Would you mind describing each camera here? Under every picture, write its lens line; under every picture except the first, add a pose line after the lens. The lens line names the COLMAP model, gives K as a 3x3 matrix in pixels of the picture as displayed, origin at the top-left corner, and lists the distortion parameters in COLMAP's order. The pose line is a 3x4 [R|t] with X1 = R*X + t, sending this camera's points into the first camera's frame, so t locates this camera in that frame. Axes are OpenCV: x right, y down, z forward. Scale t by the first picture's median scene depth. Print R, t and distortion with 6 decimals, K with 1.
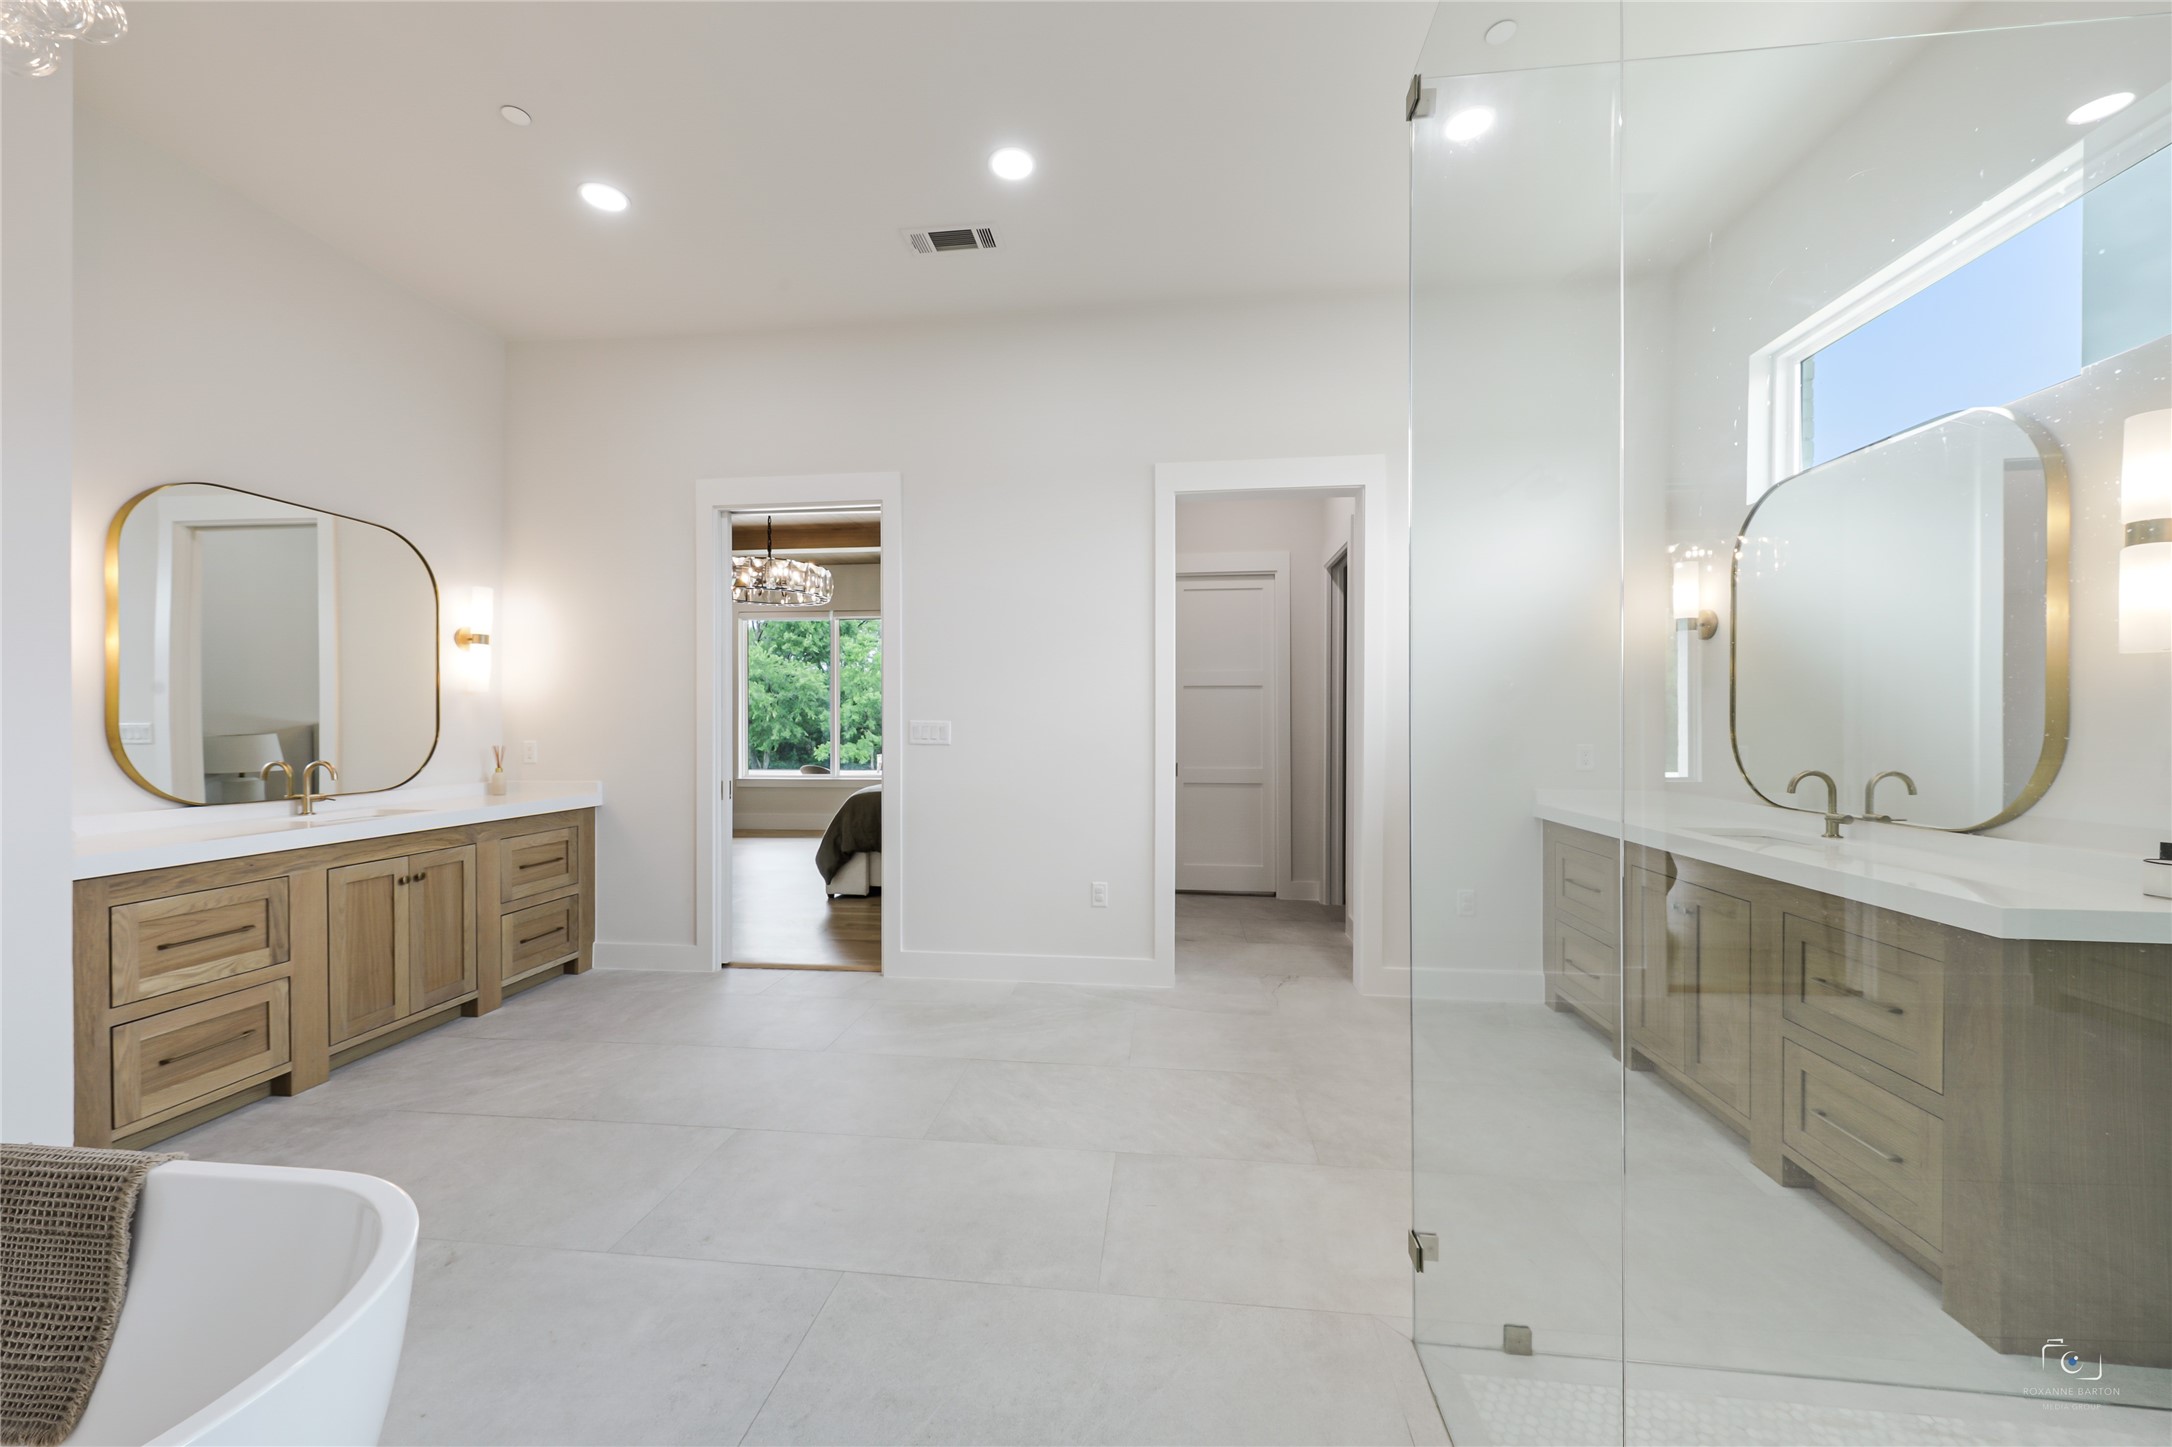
lens RADIAL K [[869.1, 0, 1078.6], [0, 869.1, 727.2], [0, 0, 1]] dist [-0.000022, -0.000139]
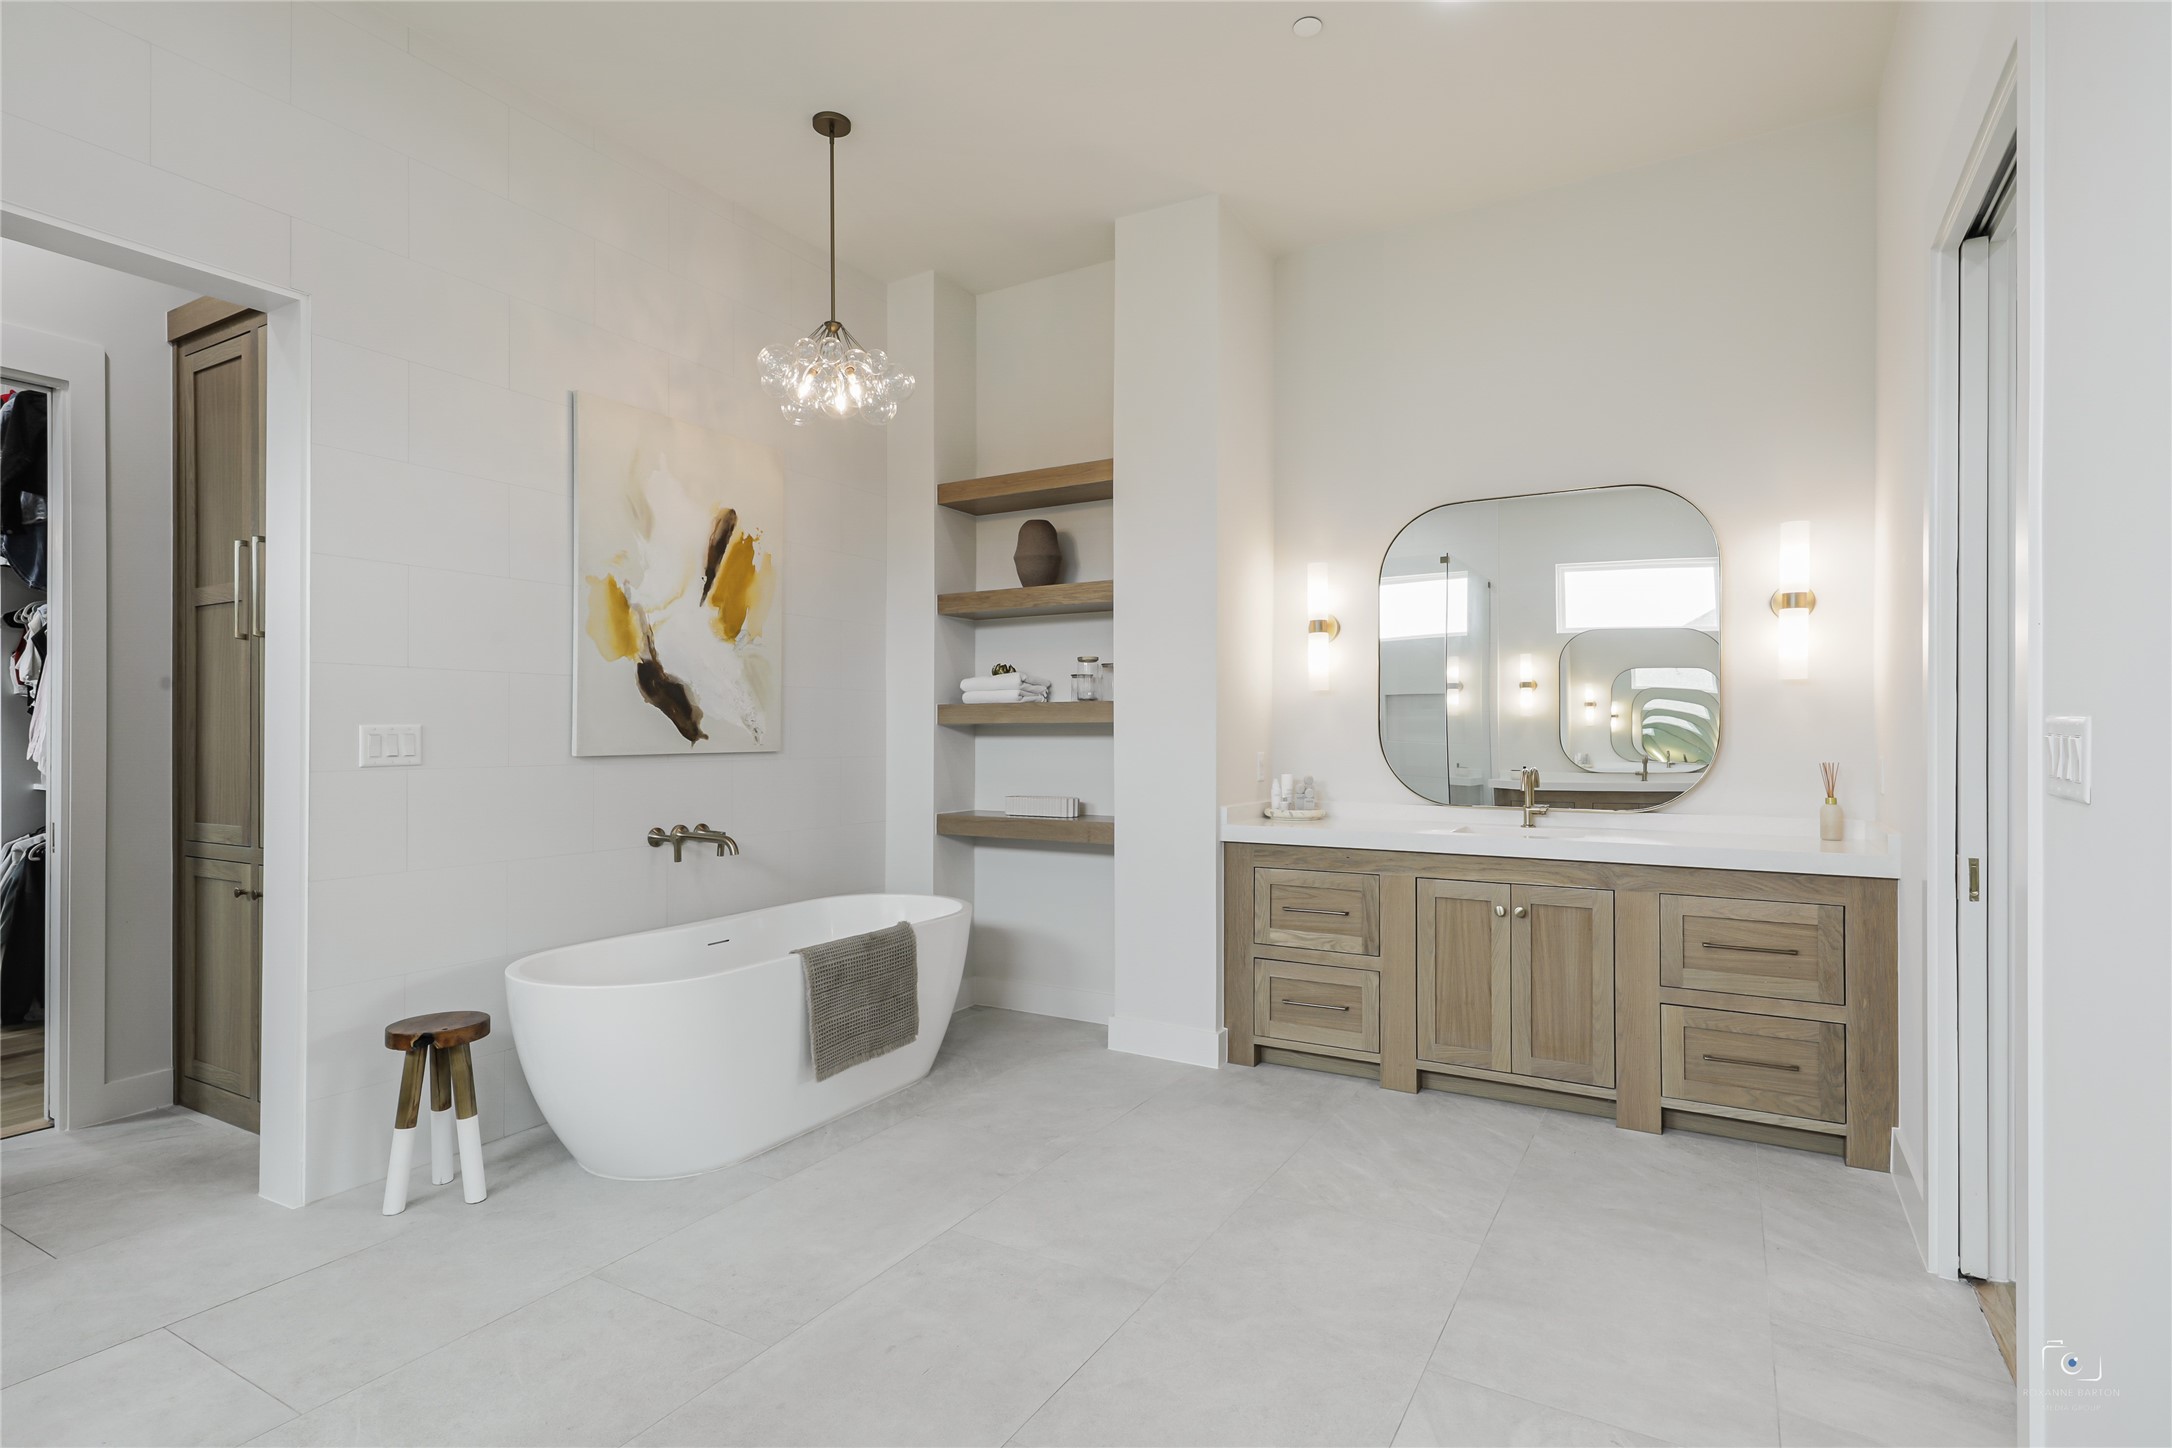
lens RADIAL K [[1073.8, 0, 1078.6], [0, 1073.8, 727.9], [0, 0, 1]] dist [0.000145, -0.000510]
pose [[-0.430502, -0.001175, -0.902589, 0.384629], [-0.001890, 0.999998, -0.000400, -0.004127], [0.902588, 0.001534, -0.430503, 1.150487]]
